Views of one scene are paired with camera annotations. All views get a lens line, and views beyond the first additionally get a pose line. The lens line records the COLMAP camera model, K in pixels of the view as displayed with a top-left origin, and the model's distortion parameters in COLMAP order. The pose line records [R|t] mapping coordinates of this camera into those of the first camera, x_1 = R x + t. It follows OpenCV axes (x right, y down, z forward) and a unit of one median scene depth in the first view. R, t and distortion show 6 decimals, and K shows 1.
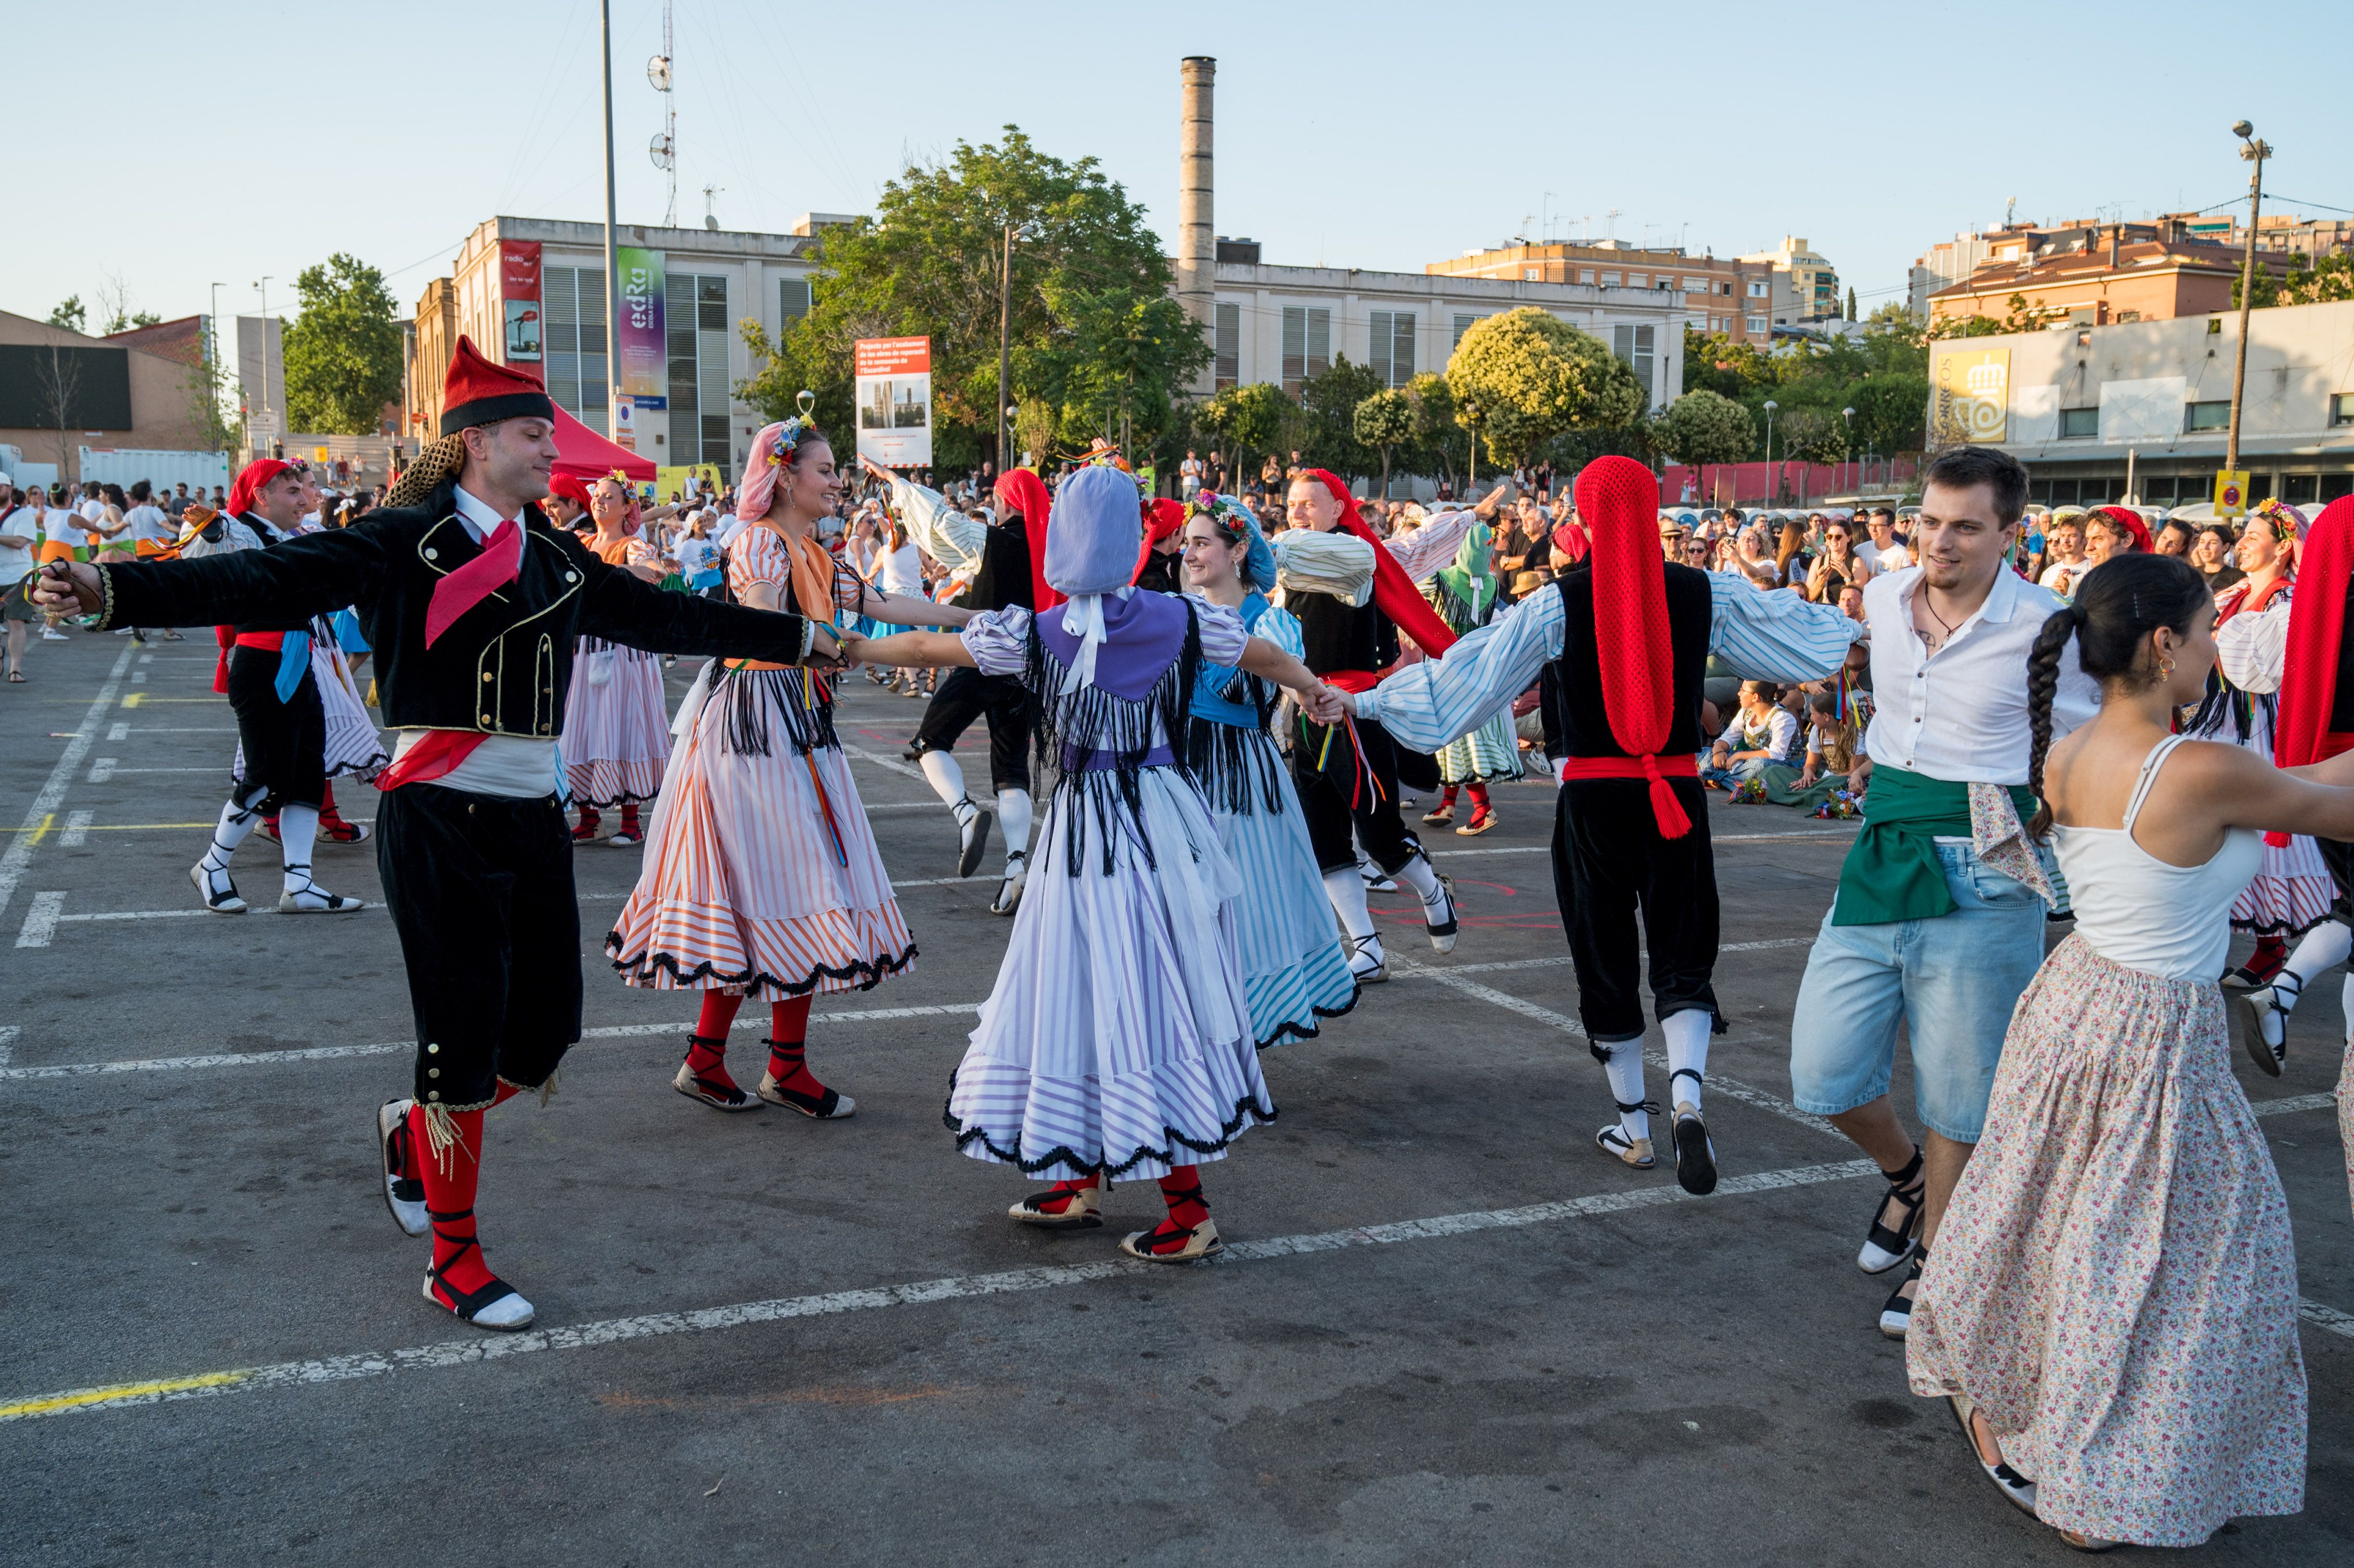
lens RADIAL K [[2061.7, 0, 1177.0], [0, 2061.7, 784.0], [0, 0, 1]] dist [0.002490, -0.016525]
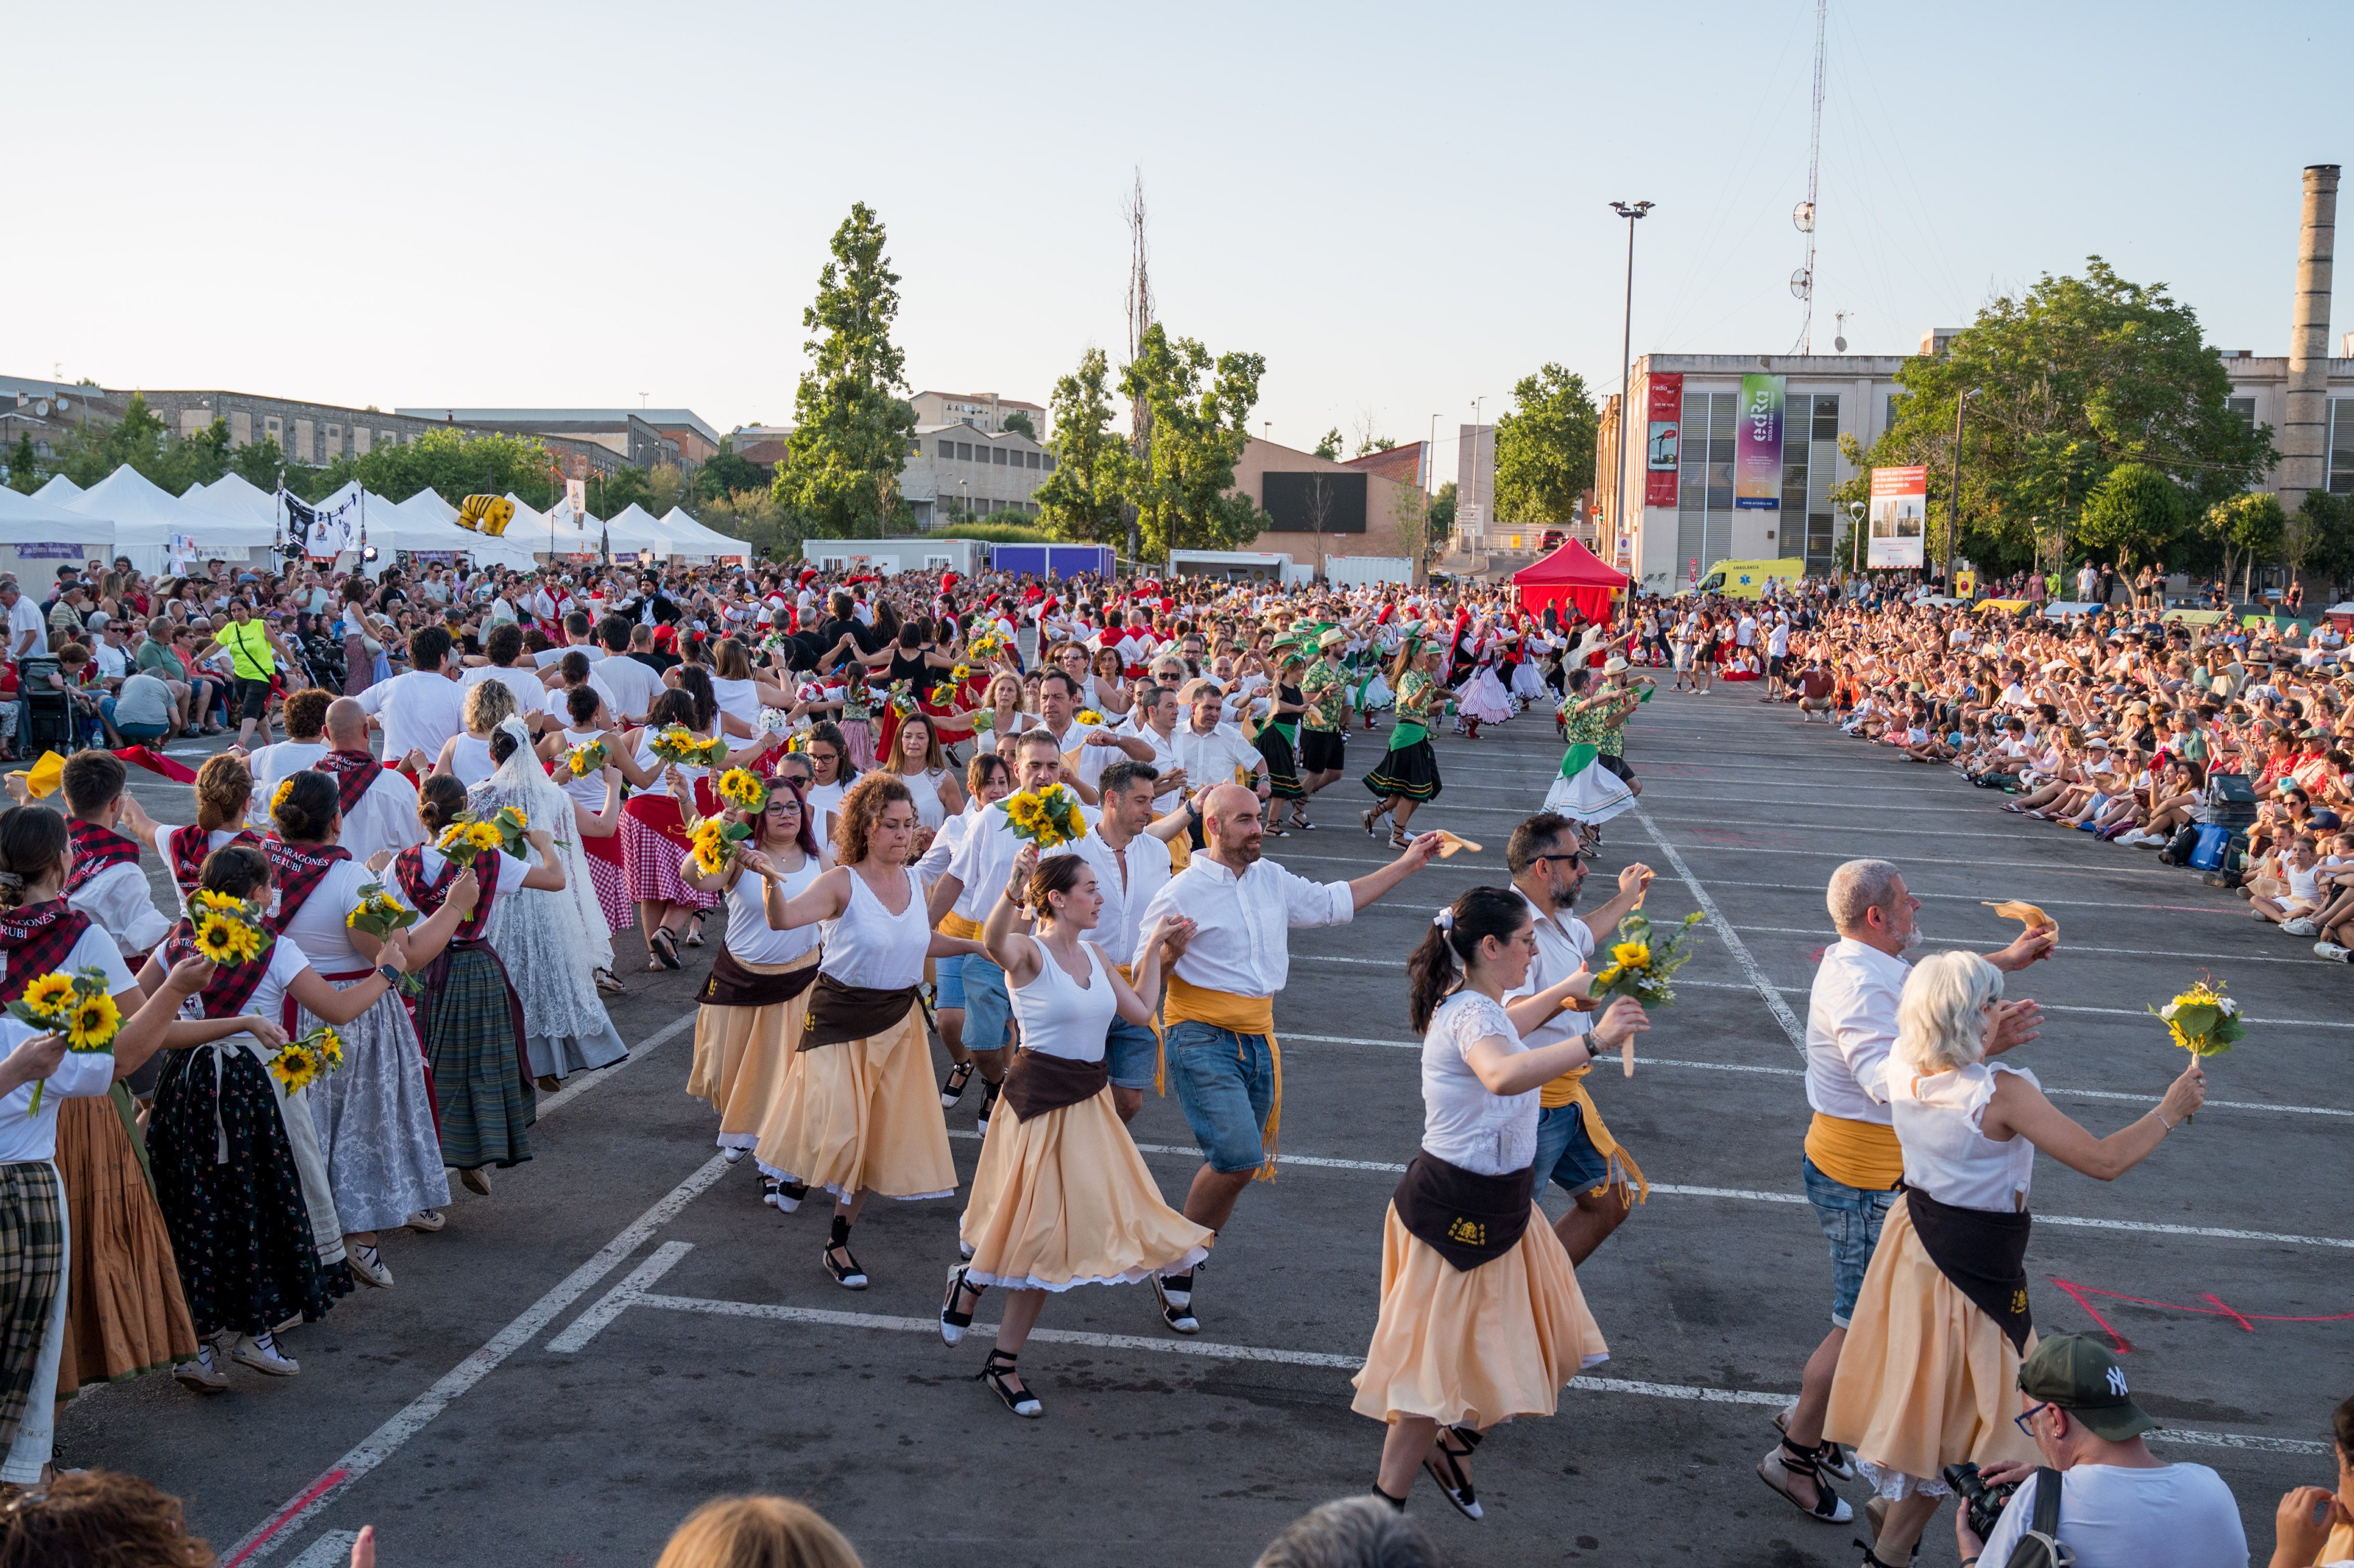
lens RADIAL K [[2316.0, 0, 1172.9], [0, 2316.0, 801.1], [0, 0, 1]] dist [-0.002040, 0.012203]
pose [[0.849152, 0.060886, -0.524627, 0.161666], [-0.080656, 0.996631, -0.014883, 0.031030], [0.521953, 0.054952, 0.851202, -0.292011]]
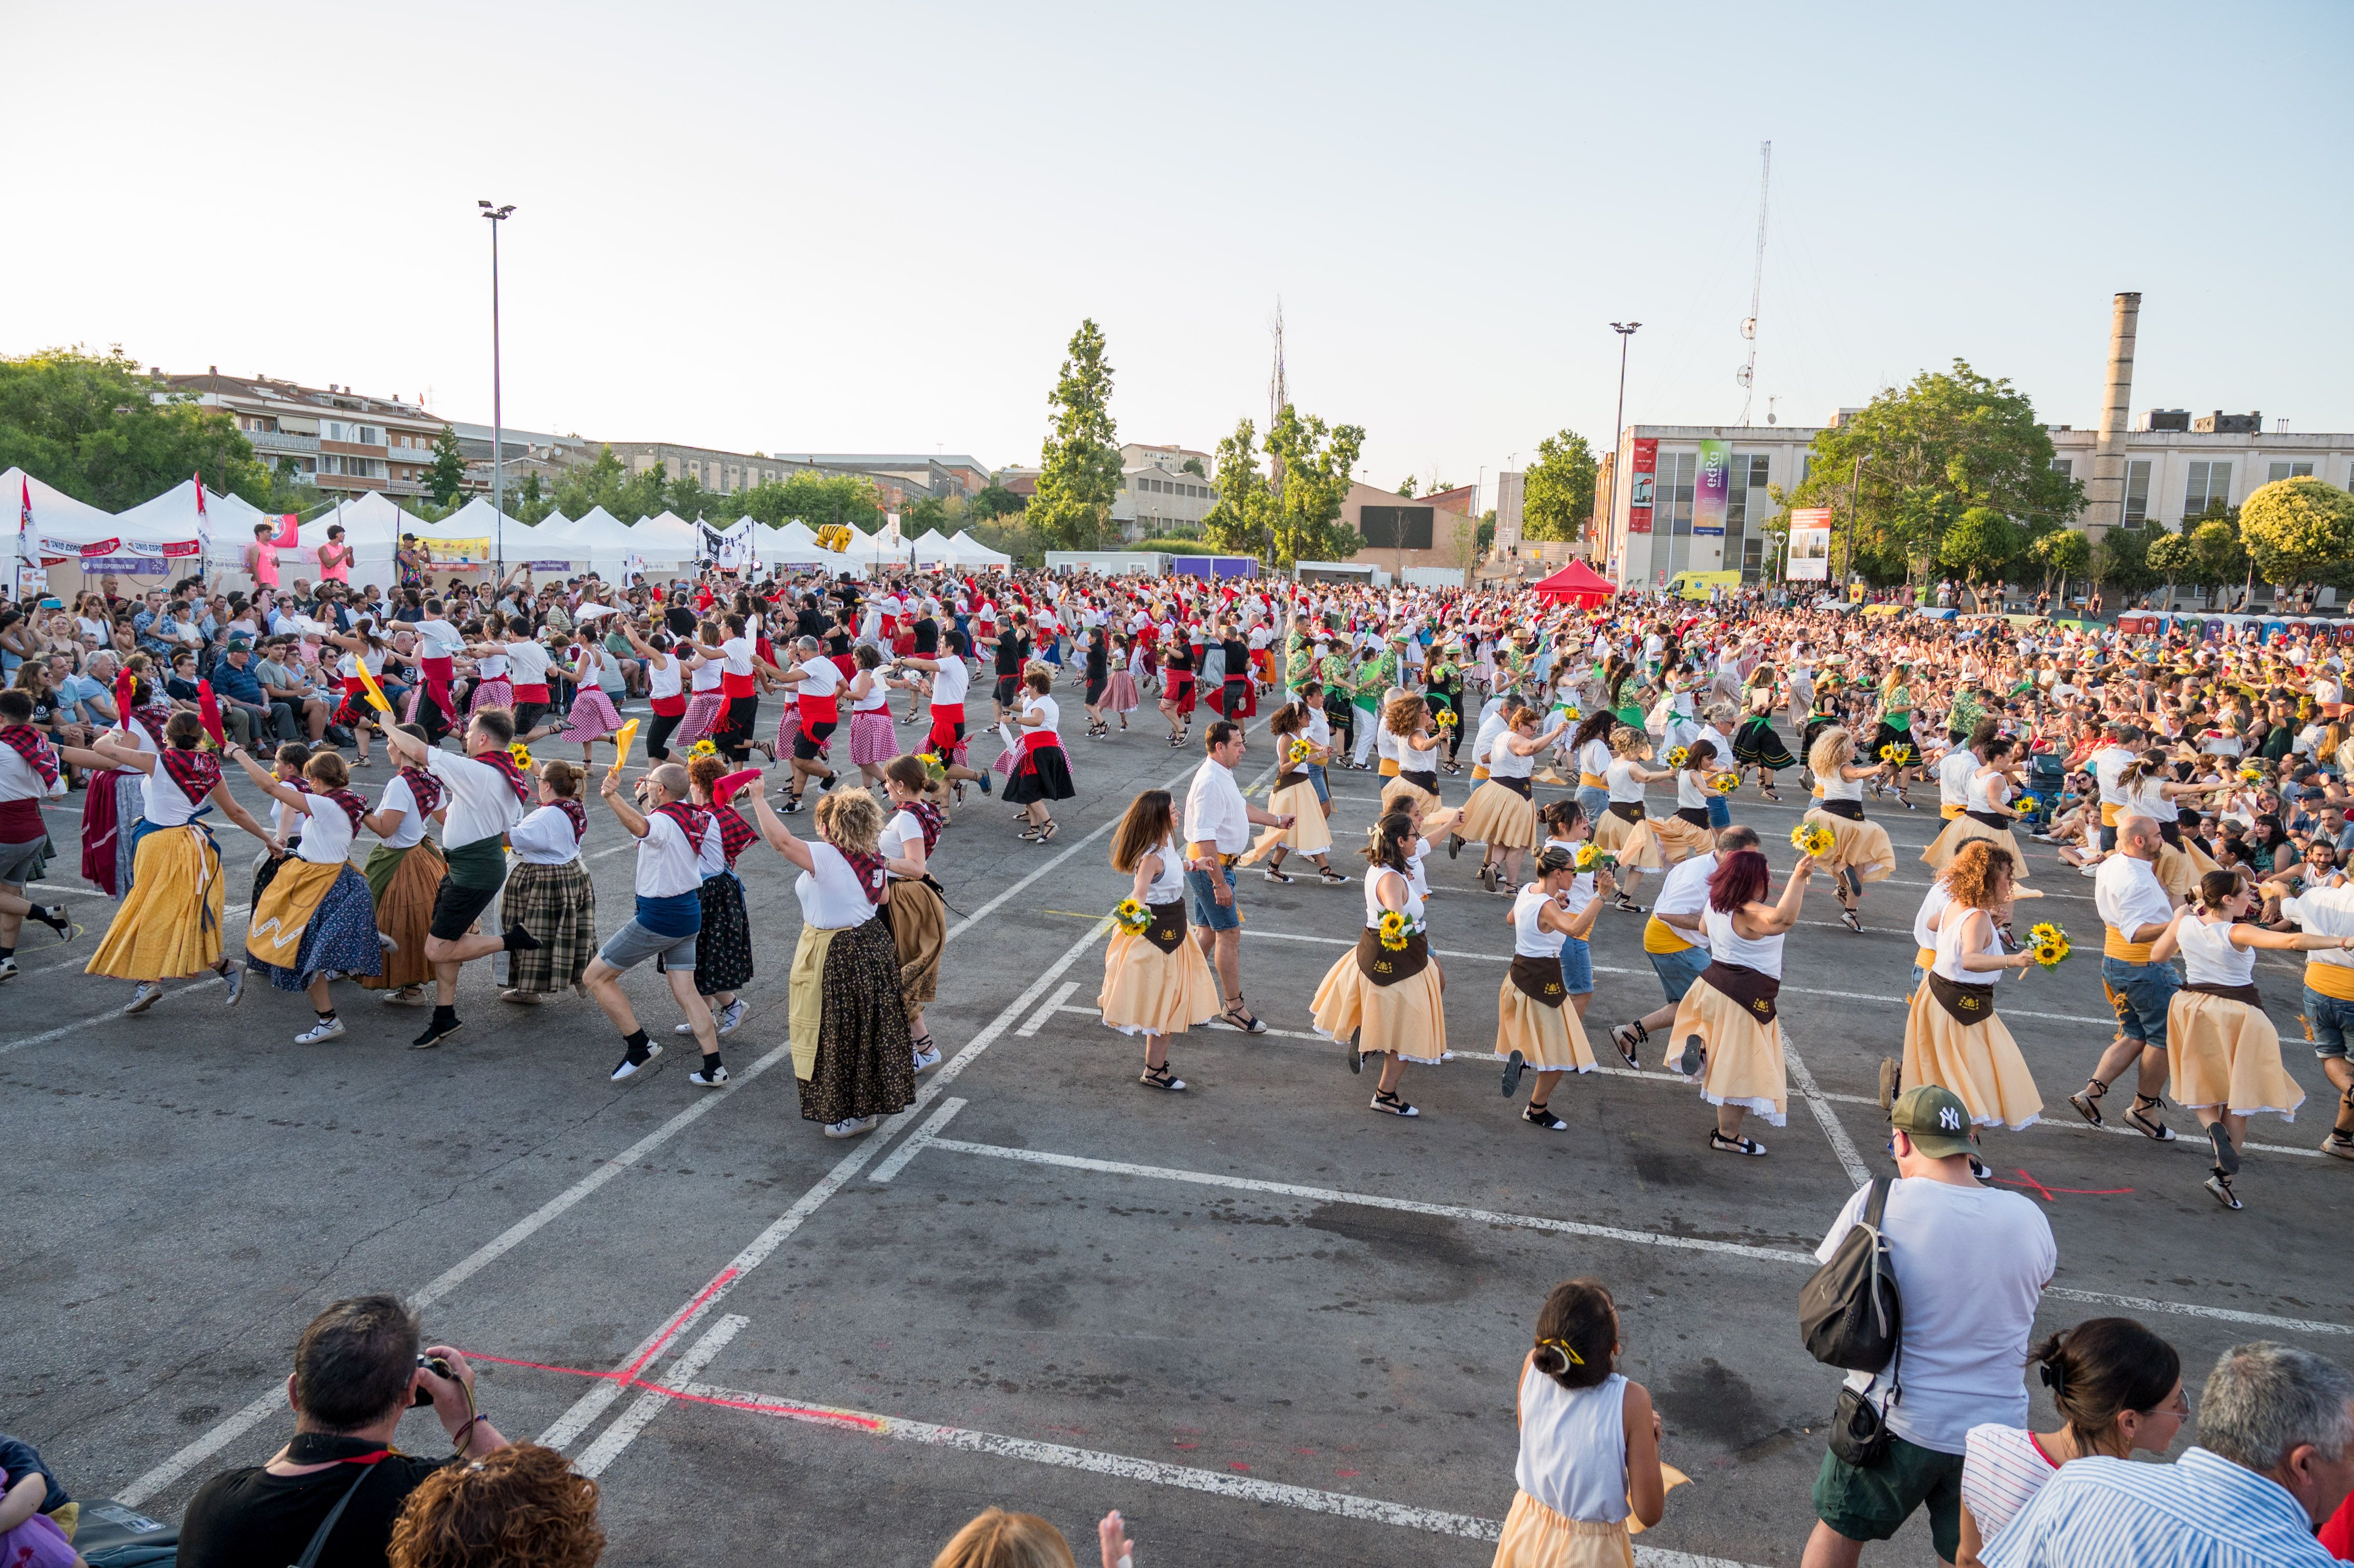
lens RADIAL K [[1581.4, 0, 1183.6], [0, 1581.4, 779.8], [0, 0, 1]] dist [-0.003062, 0.002992]
pose [[0.809353, 0.097194, -0.579225, 0.160819], [-0.100855, 0.994562, 0.025963, 0.026454], [0.578599, 0.037404, 0.814754, -0.291925]]
